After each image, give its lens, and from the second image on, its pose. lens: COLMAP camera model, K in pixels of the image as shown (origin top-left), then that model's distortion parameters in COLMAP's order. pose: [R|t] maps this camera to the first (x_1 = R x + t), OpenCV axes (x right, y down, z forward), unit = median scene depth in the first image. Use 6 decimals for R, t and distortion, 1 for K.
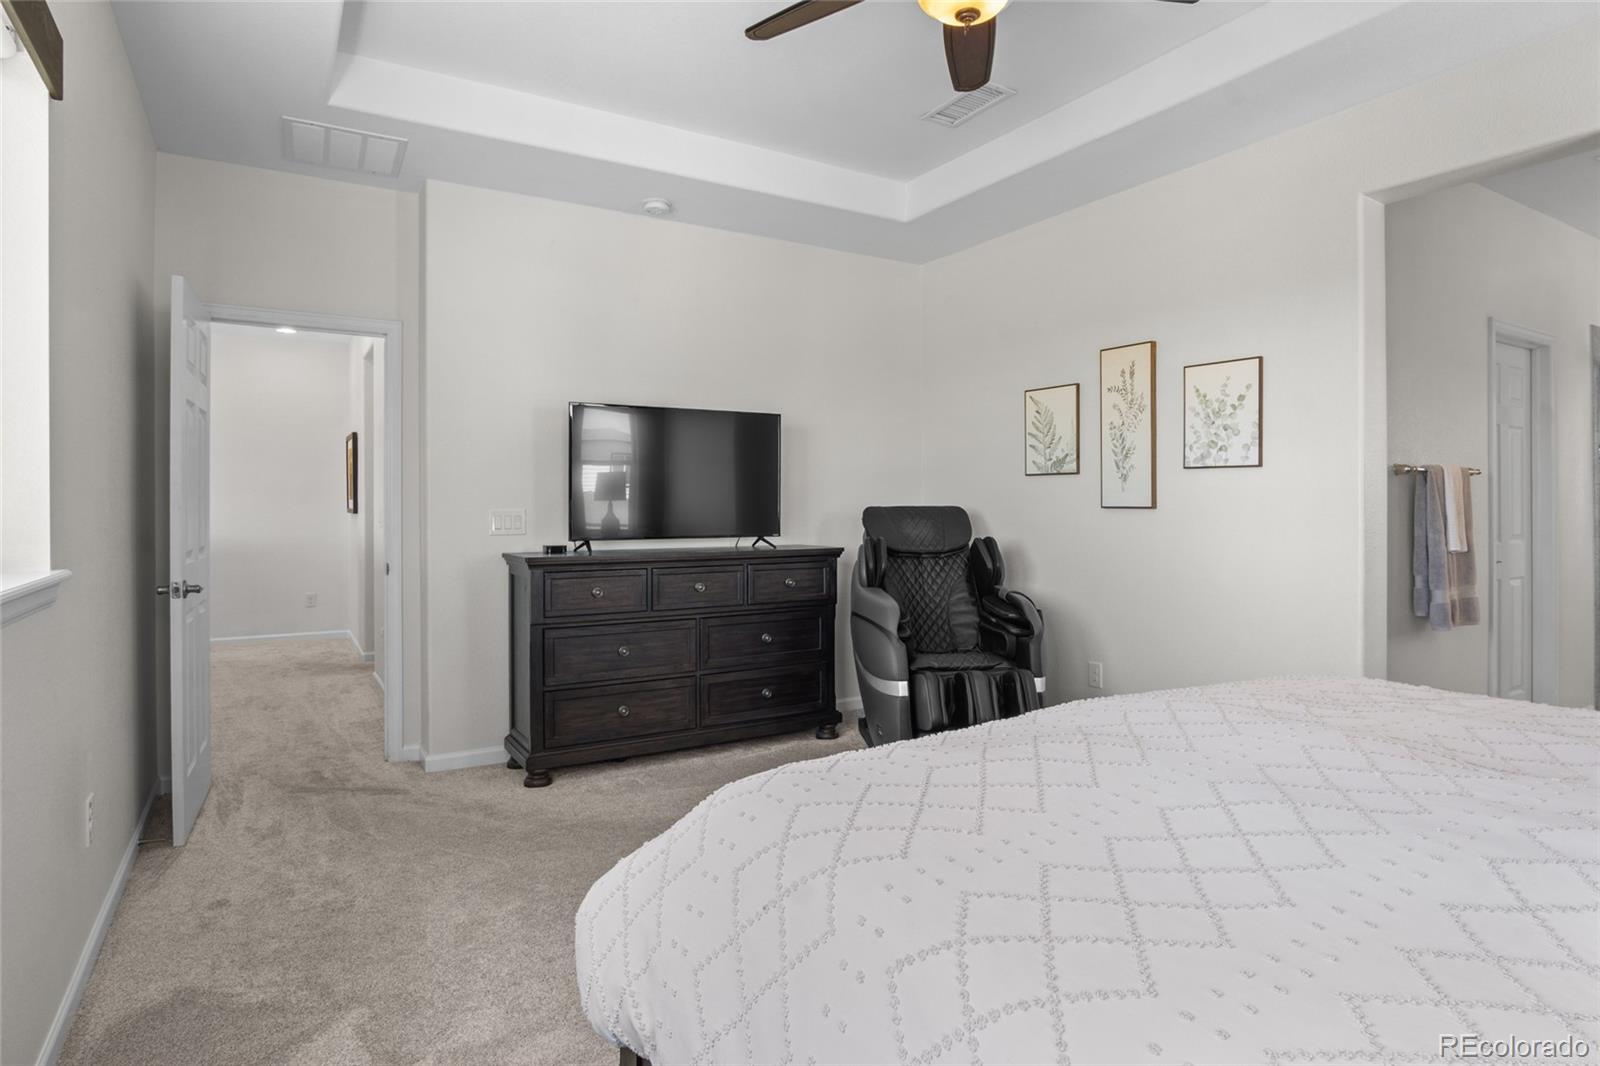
lens RADIAL K [[865.1, 0, 798.7], [0, 865.1, 515.8], [0, 0, 1]] dist [-0.026460, 0.001142]
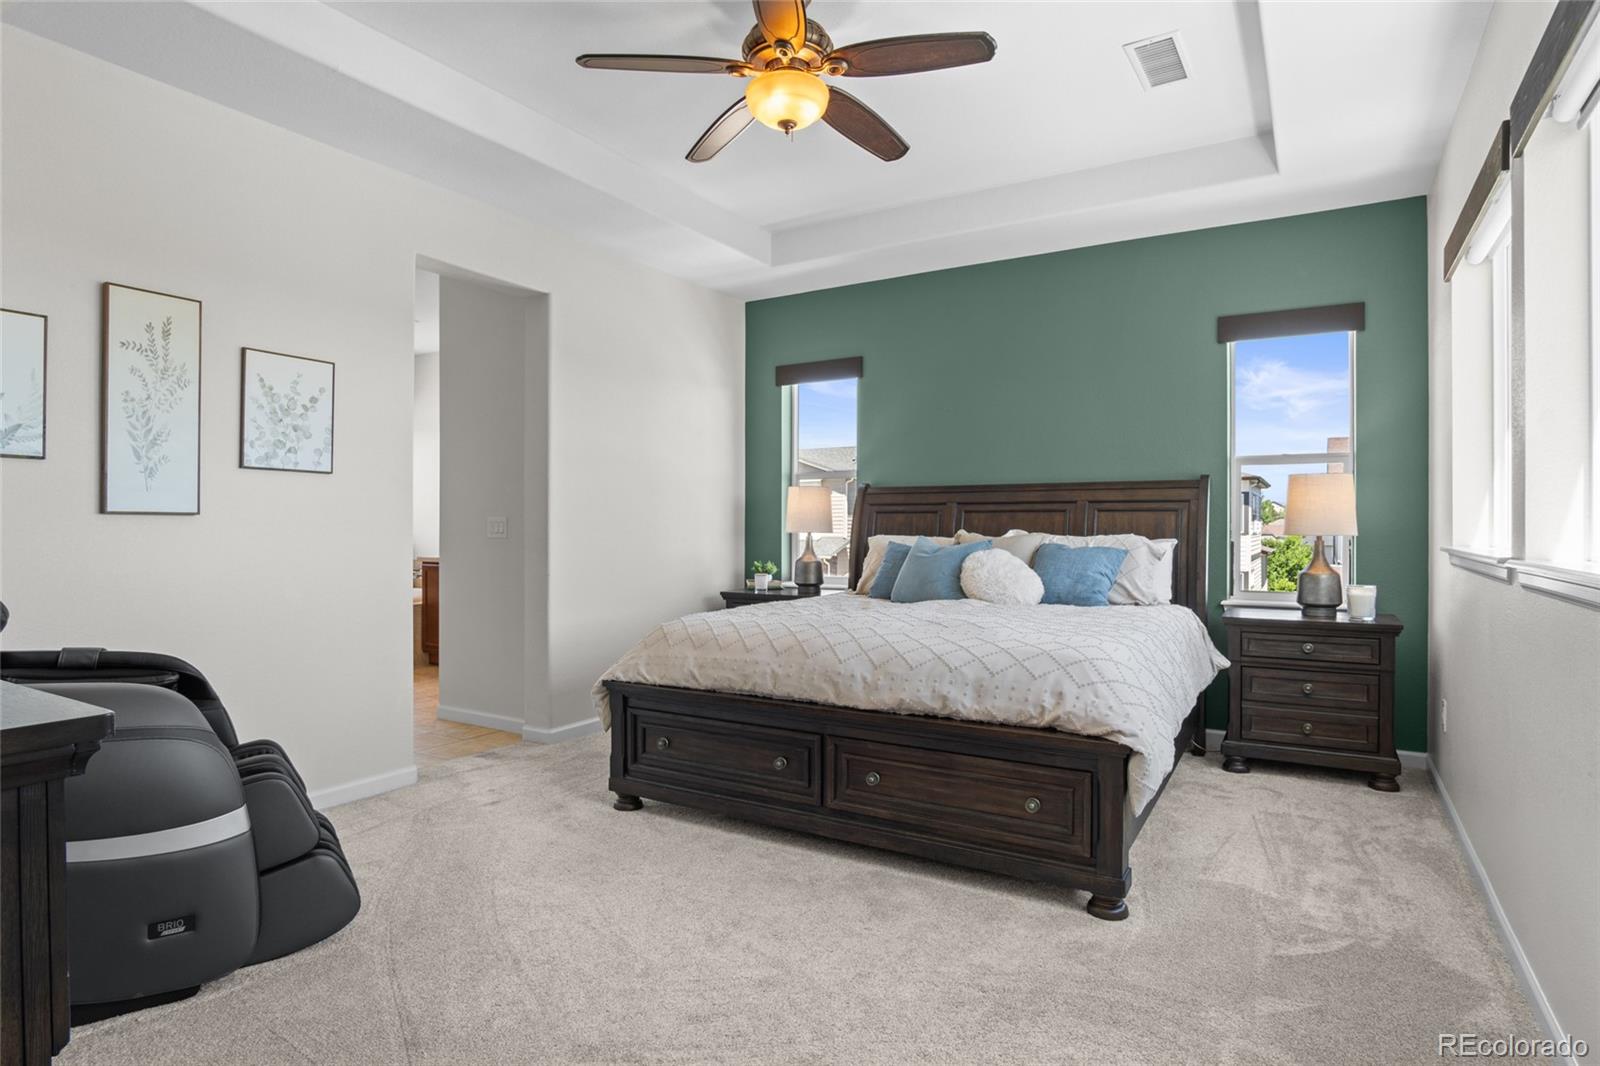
lens RADIAL K [[865.1, 0, 798.7], [0, 865.1, 515.8], [0, 0, 1]] dist [-0.026460, 0.001142]
pose [[-0.463897, 0.002762, 0.885885, -0.564743], [0.003888, 0.999992, -0.001082, -0.005044], [-0.885881, 0.002942, -0.463904, 0.936020]]
